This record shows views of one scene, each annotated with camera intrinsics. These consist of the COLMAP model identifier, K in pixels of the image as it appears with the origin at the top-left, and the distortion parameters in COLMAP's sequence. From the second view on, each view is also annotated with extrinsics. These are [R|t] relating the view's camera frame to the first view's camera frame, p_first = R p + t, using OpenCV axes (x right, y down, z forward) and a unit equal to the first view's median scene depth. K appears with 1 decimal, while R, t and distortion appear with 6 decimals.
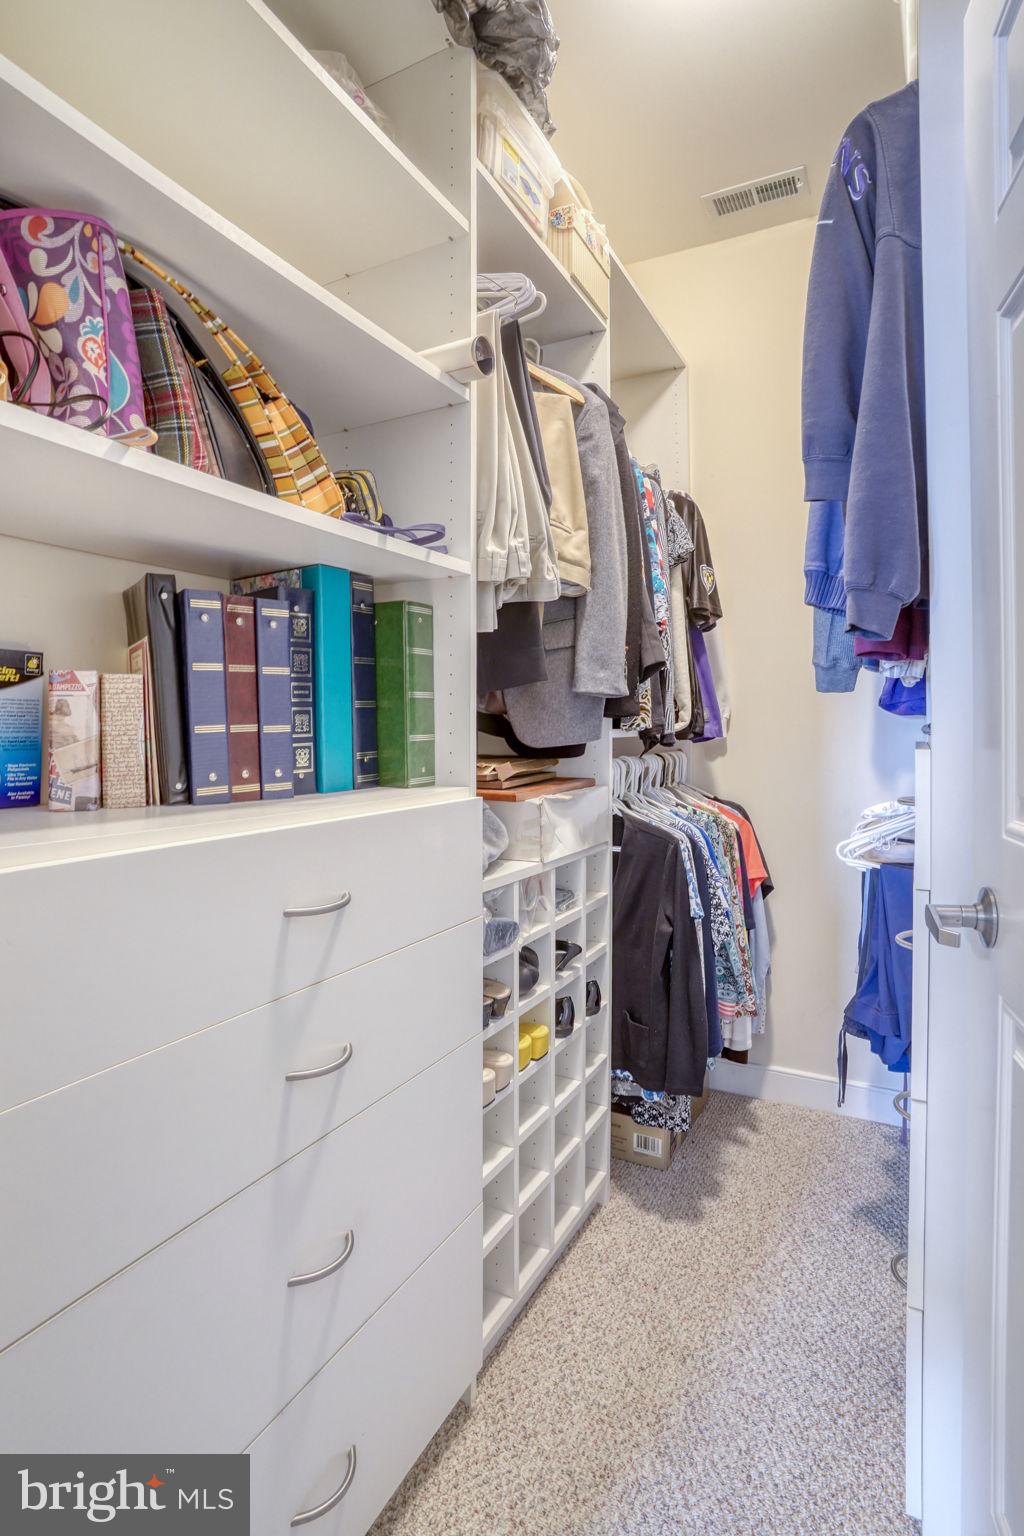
lens RADIAL K [[787.7, 0, 506.8], [0, 787.7, 731.3], [0, 0, 1]] dist [-0.081808, 0.046191]
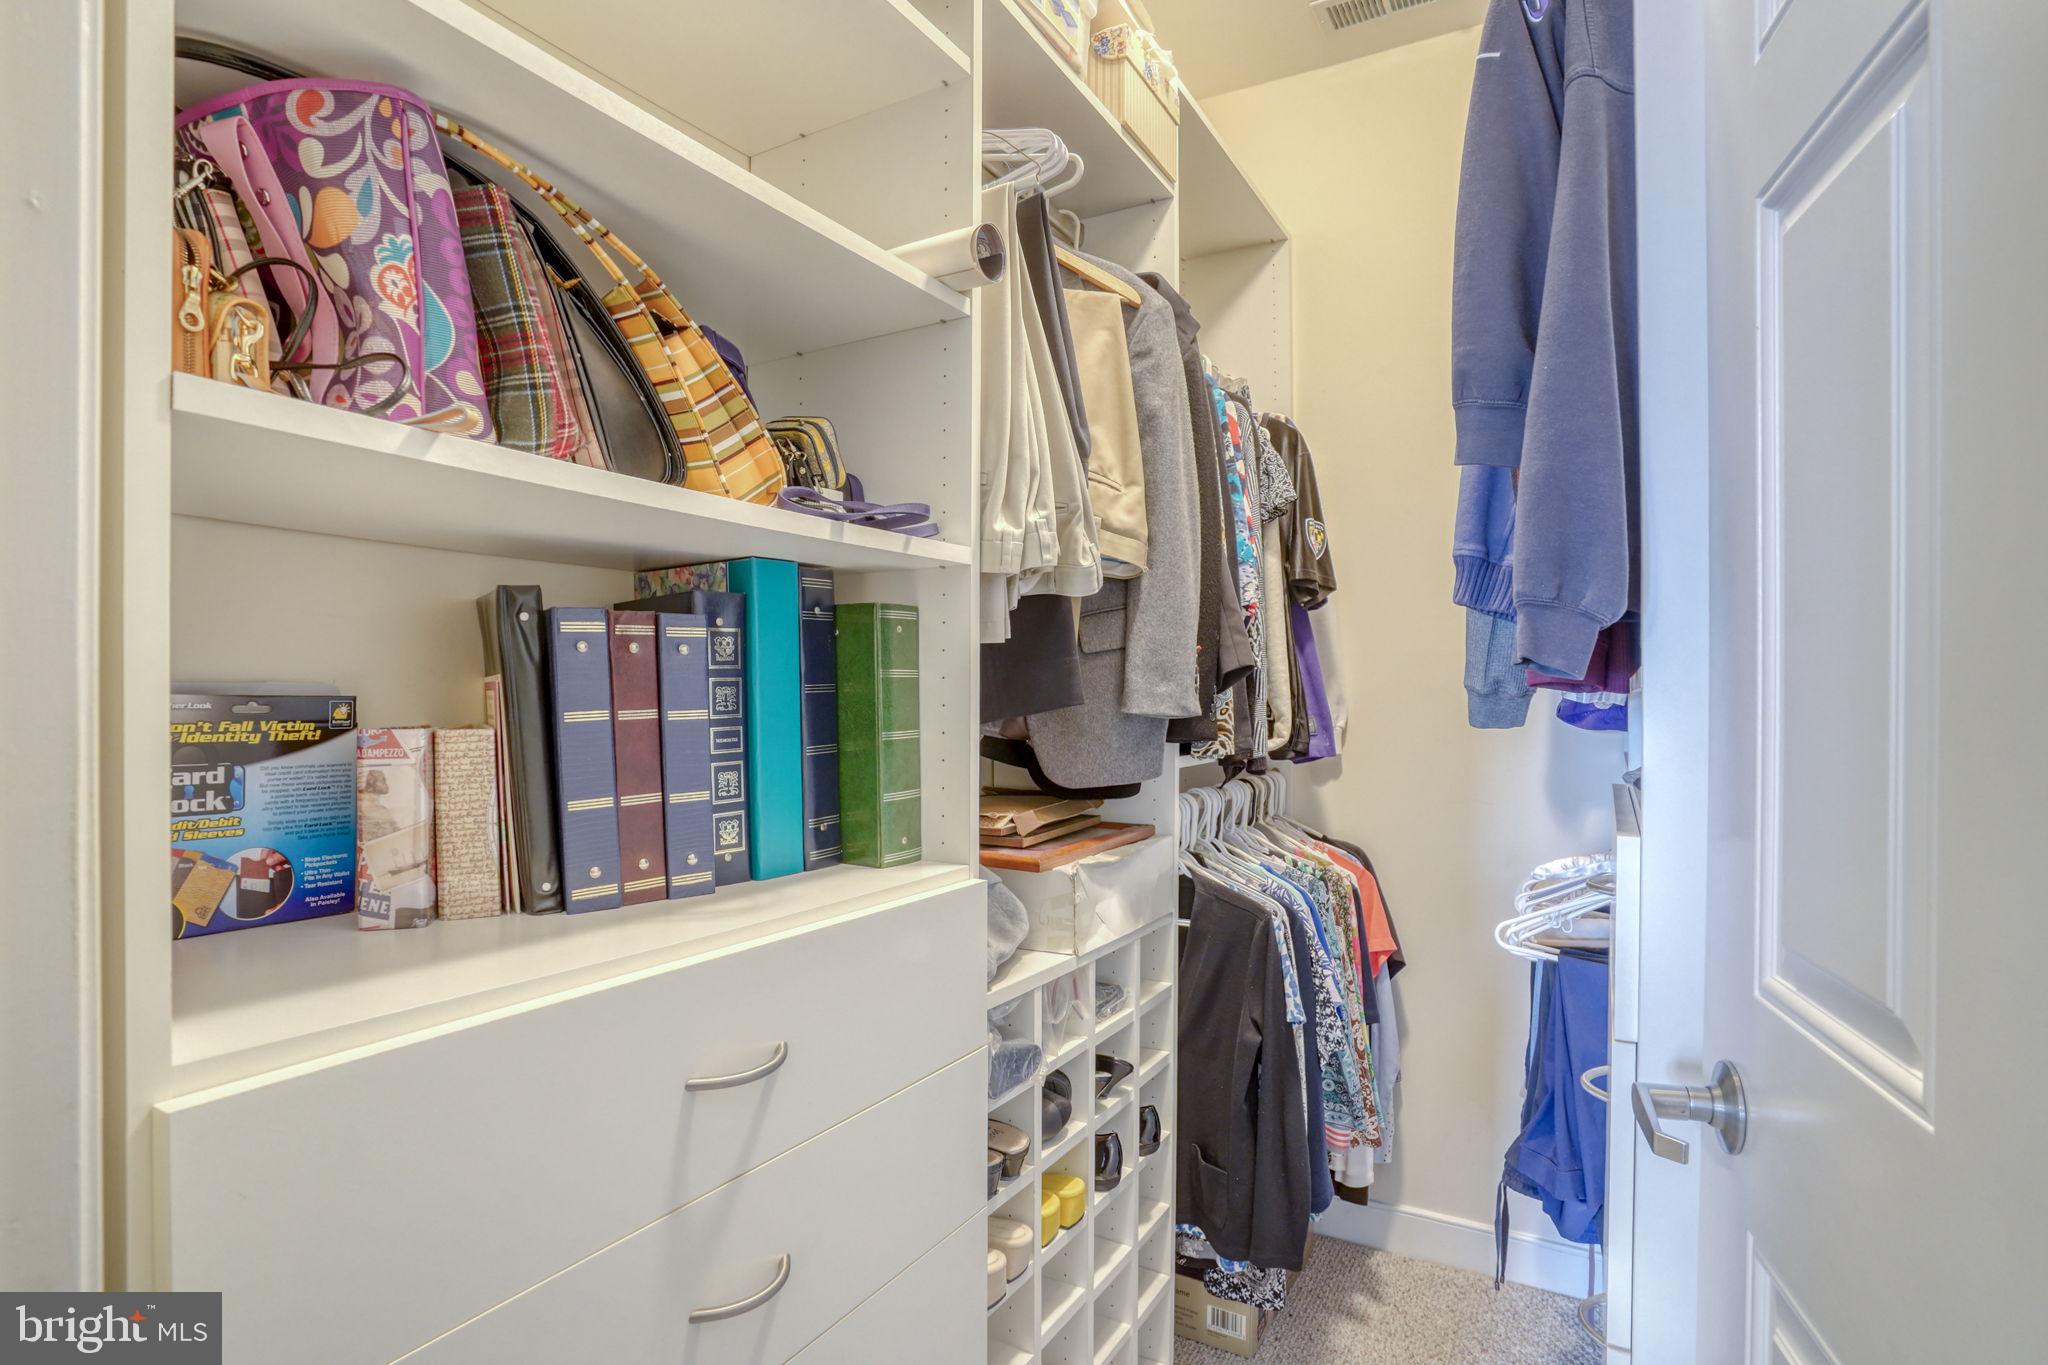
lens RADIAL K [[1020.2, 0, 1017.9], [0, 1020.2, 683.7], [0, 0, 1]] dist [-0.074706, 0.040019]
pose [[0.999190, 0.003831, -0.040060, 0.032147], [-0.003729, 0.999990, 0.002624, -0.094293], [0.040070, -0.002472, 0.999194, 0.089231]]
